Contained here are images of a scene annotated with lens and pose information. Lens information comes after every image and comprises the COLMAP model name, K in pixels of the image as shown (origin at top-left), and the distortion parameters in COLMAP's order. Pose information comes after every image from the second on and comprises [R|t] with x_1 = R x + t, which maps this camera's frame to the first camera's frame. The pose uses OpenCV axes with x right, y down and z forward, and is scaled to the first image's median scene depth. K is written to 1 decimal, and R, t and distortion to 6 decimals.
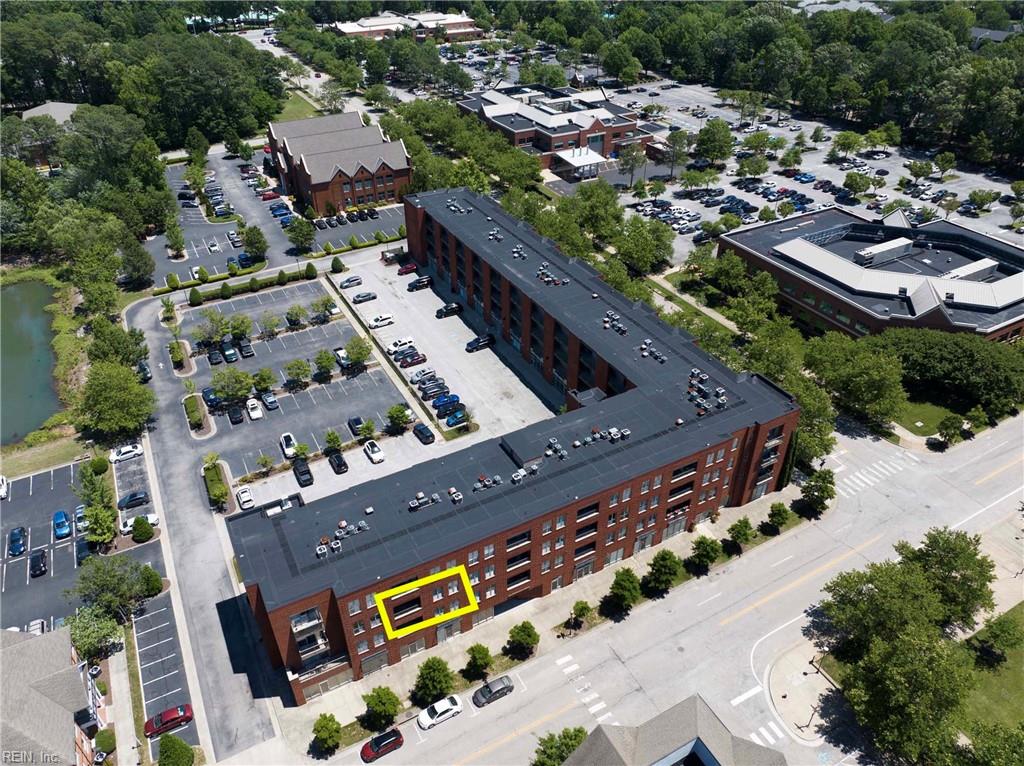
lens RADIAL K [[714.8, 0, 512.0], [0, 714.8, 383.0], [0, 0, 1]] dist [-0.034603, -0.003083]
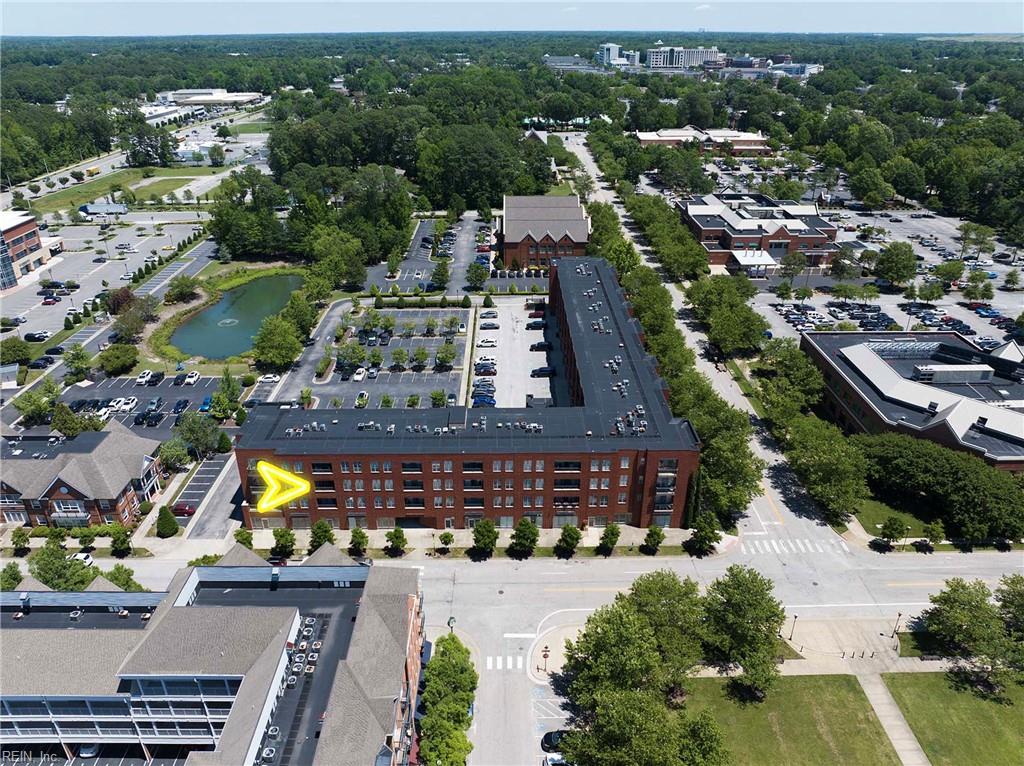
lens RADIAL K [[714.8, 0, 512.0], [0, 714.8, 383.0], [0, 0, 1]] dist [-0.034603, -0.003083]
pose [[0.882988, 0.215196, -0.417161, 0.323042], [-0.271323, 0.959200, -0.079488, 0.055660], [0.383035, 0.183372, 0.905350, -0.085221]]
